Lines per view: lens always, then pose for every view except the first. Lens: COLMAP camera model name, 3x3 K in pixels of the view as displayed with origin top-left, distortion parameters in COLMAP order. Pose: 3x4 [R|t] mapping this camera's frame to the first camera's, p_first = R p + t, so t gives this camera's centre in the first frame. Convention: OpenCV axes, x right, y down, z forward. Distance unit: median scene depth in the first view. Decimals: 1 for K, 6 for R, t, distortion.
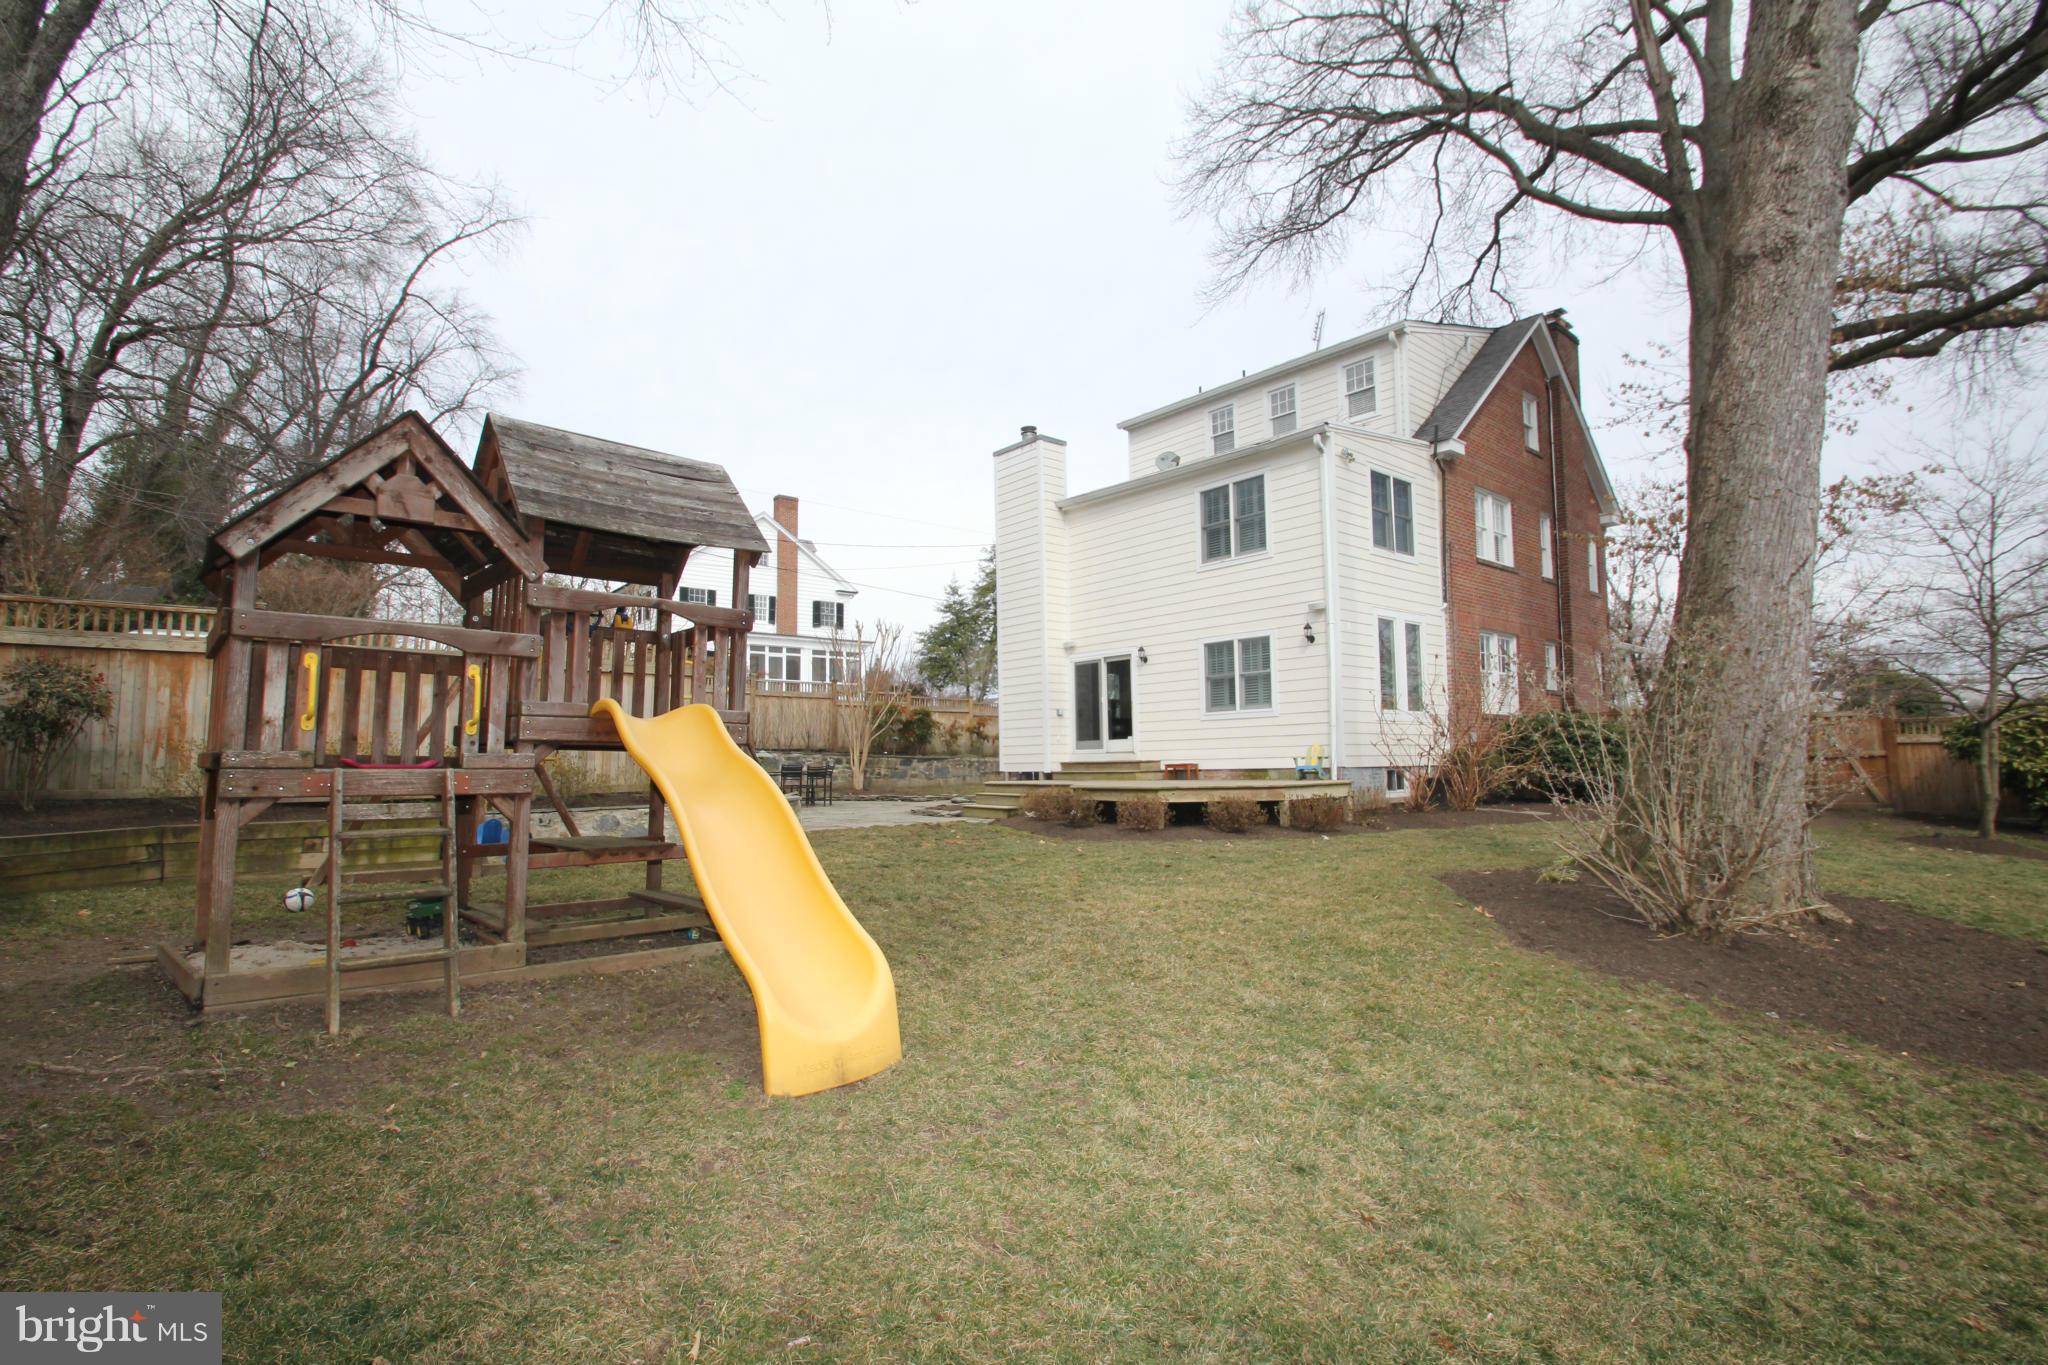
lens RADIAL K [[962.4, 0, 1031.6], [0, 962.4, 684.3], [0, 0, 1]] dist [0.000333, -0.001237]
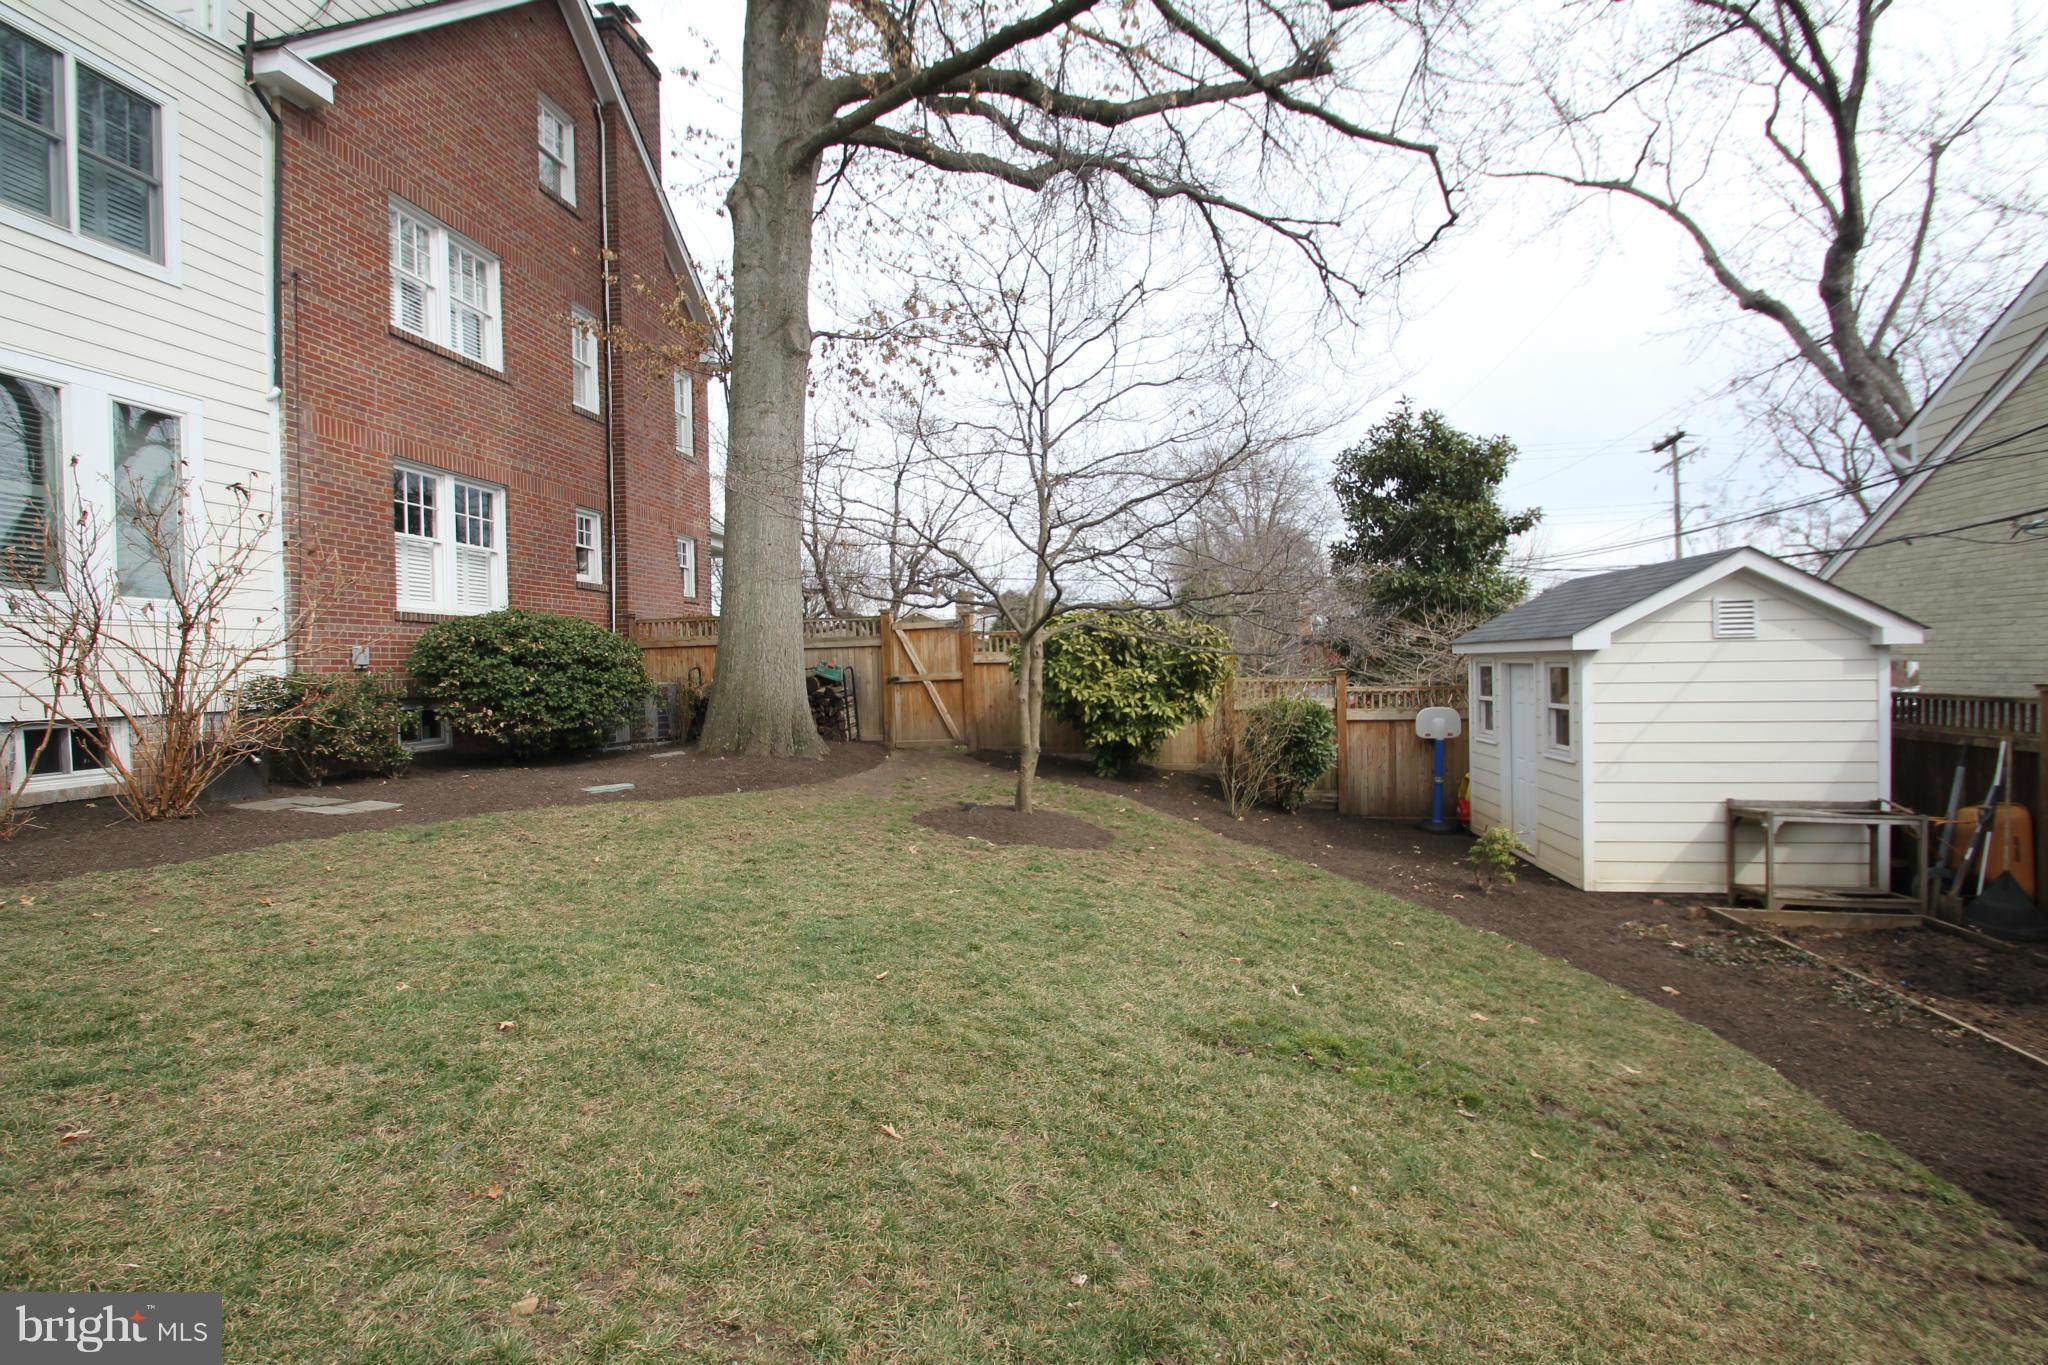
lens RADIAL K [[962.4, 0, 1031.6], [0, 962.4, 684.3], [0, 0, 1]] dist [0.000333, -0.001237]
pose [[0.760363, -0.015226, 0.649319, 0.377912], [-0.038269, 0.996938, 0.068191, 0.019289], [-0.648370, -0.076699, 0.757453, 0.332726]]
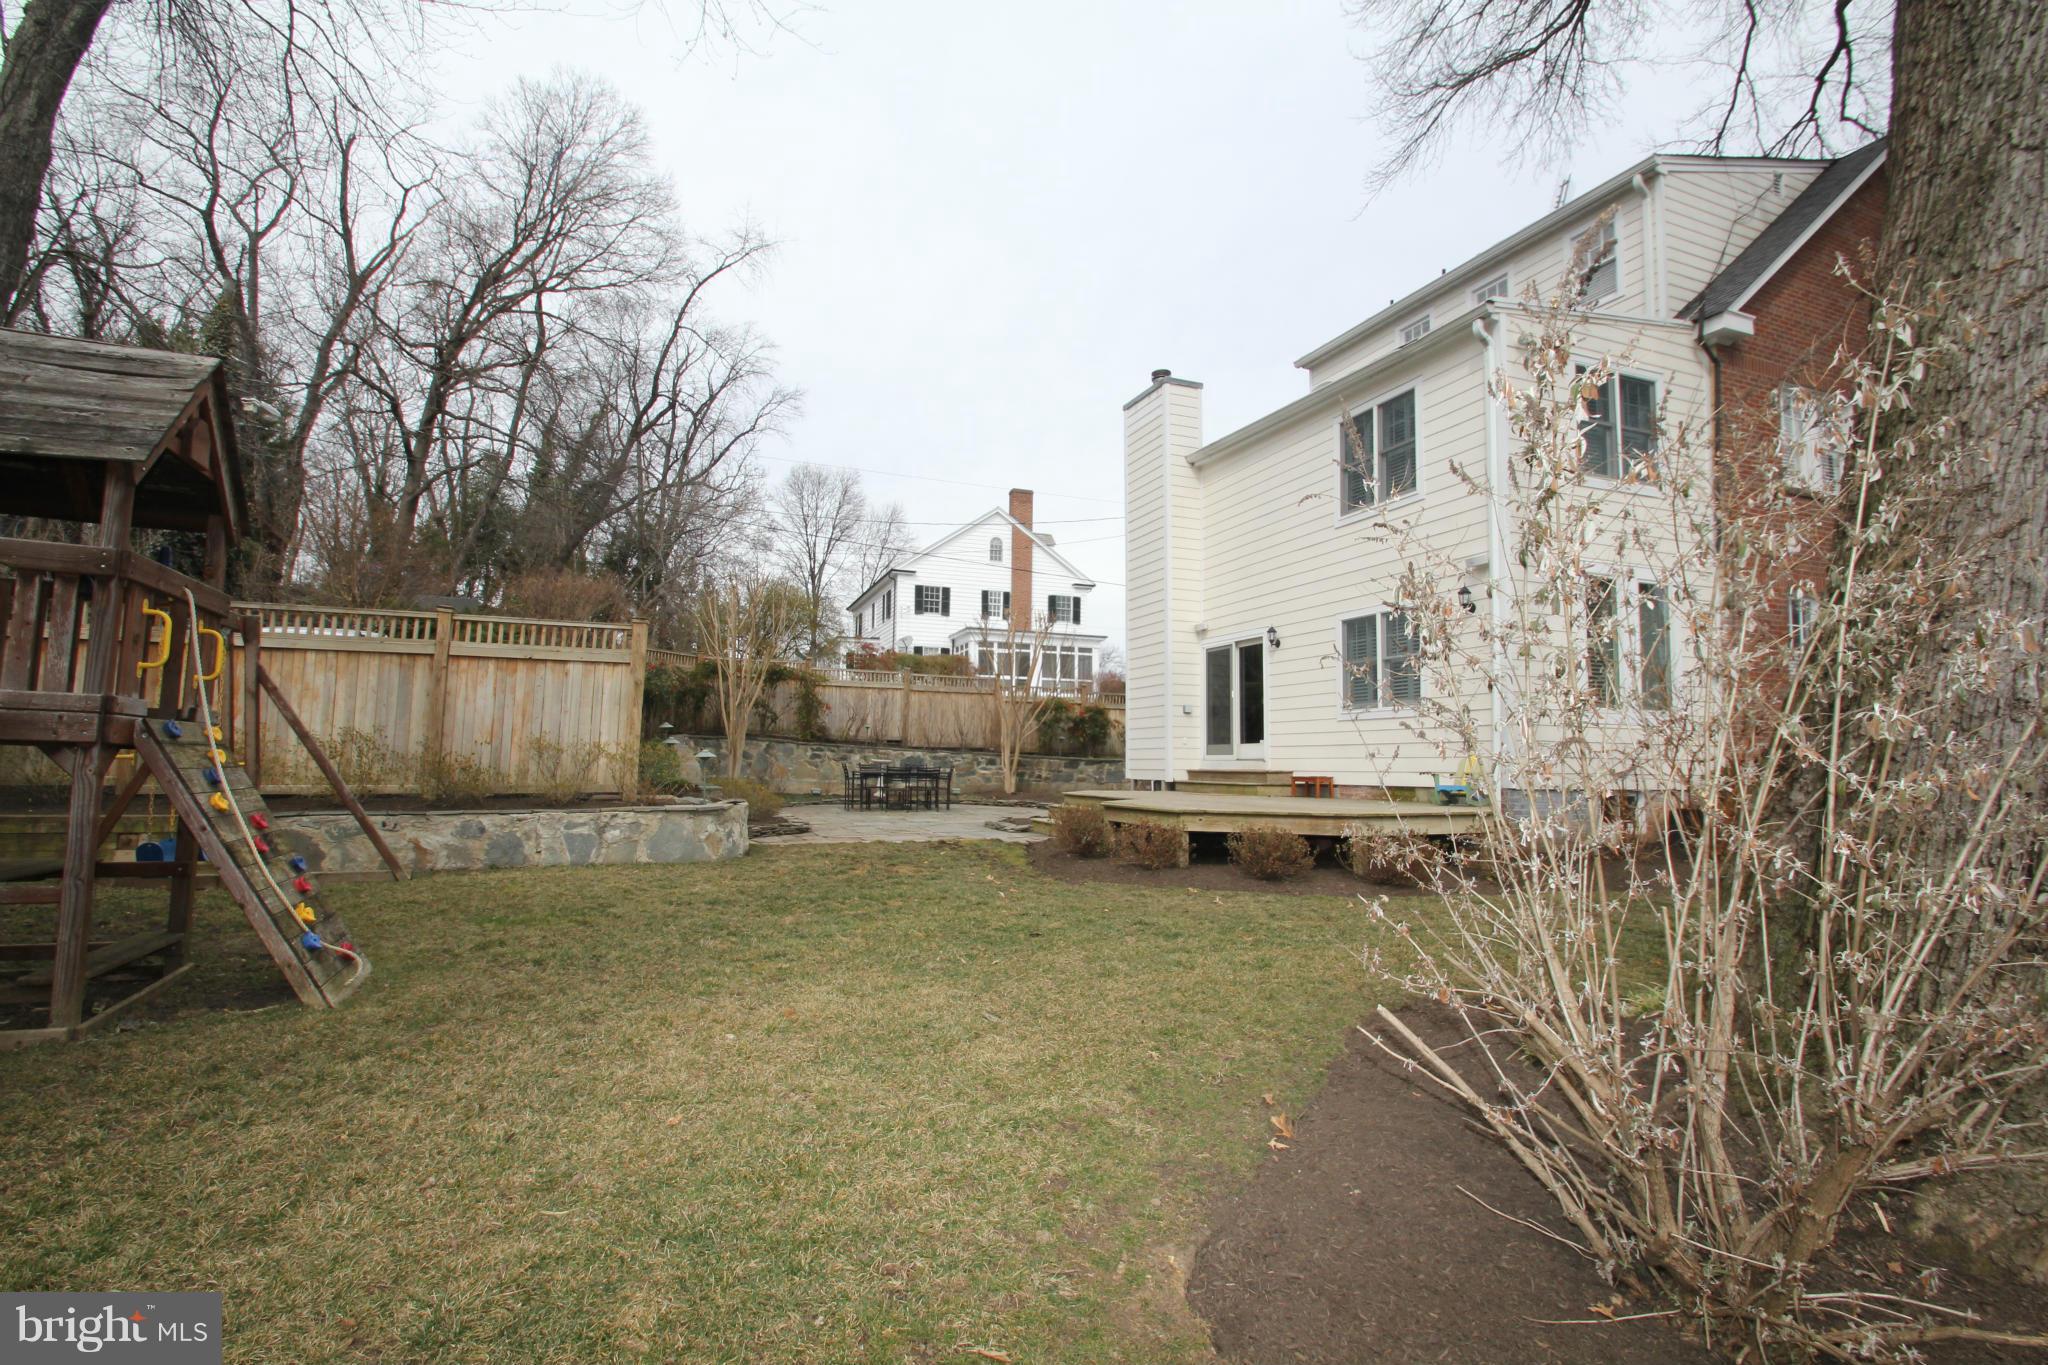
lens RADIAL K [[962.4, 0, 1031.6], [0, 962.4, 684.3], [0, 0, 1]] dist [0.000333, -0.001237]
pose [[0.946118, -0.002760, -0.323810, 0.177815], [0.002988, 0.999996, 0.000209, 0.007161], [0.323808, -0.001165, 0.946122, 0.181378]]
